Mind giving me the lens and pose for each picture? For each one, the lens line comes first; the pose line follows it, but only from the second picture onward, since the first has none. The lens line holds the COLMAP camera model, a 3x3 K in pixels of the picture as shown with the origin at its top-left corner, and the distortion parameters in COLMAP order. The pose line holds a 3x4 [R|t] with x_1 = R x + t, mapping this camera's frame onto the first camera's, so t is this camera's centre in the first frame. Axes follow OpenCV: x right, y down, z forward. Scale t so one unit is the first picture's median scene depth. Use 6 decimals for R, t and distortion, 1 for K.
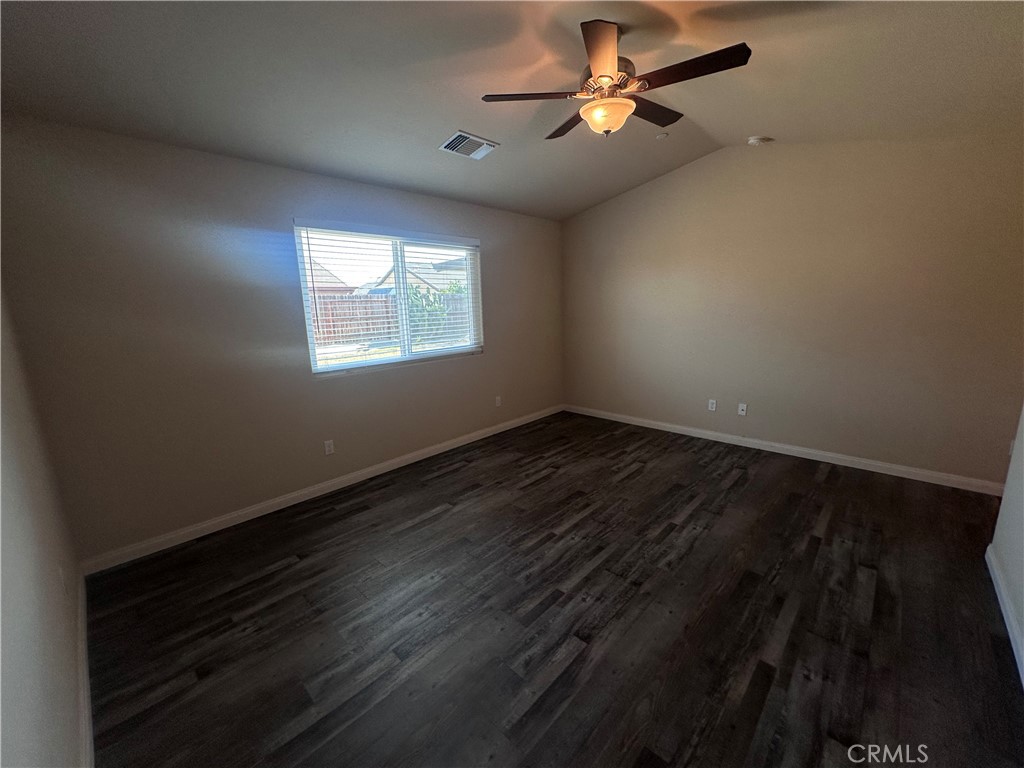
lens RADIAL K [[397.1, 0, 537.3], [0, 397.1, 381.8], [0, 0, 1]] dist [-0.000706, -0.000037]
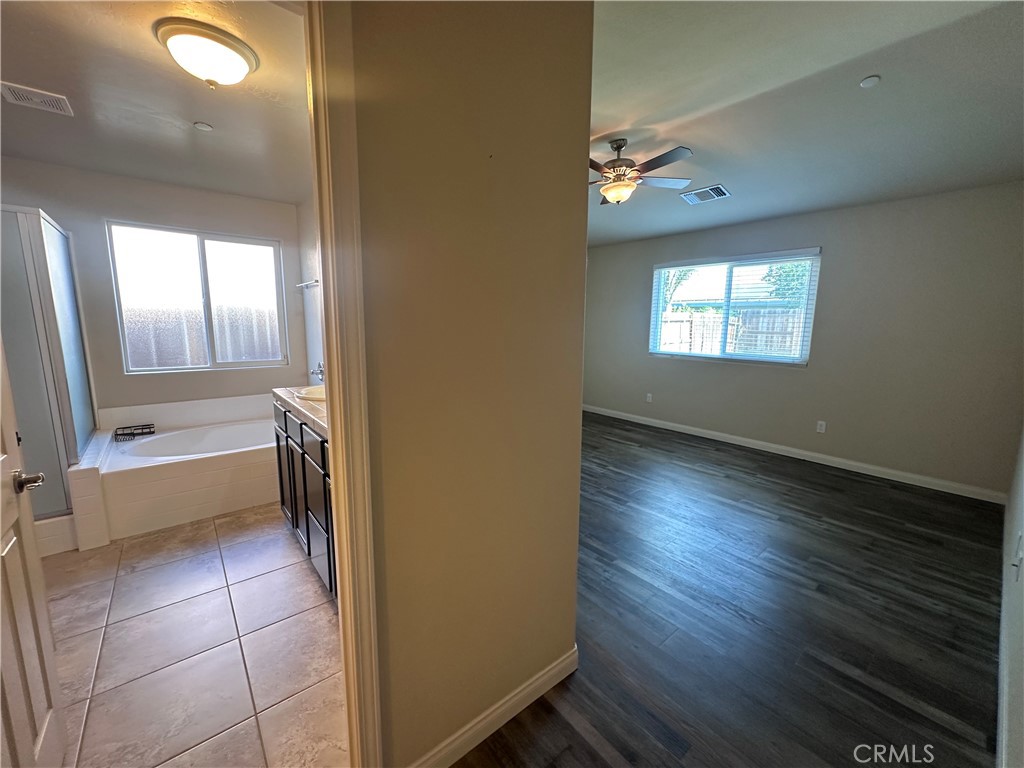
lens RADIAL K [[411.5, 0, 507.4], [0, 411.5, 384.1], [0, 0, 1]] dist [0.000434, 0.000118]
pose [[-0.147623, 0.170773, -0.974189, 0.980440], [-0.203494, 0.958663, 0.198888, -0.090361], [0.967883, 0.227602, -0.106769, 0.466486]]
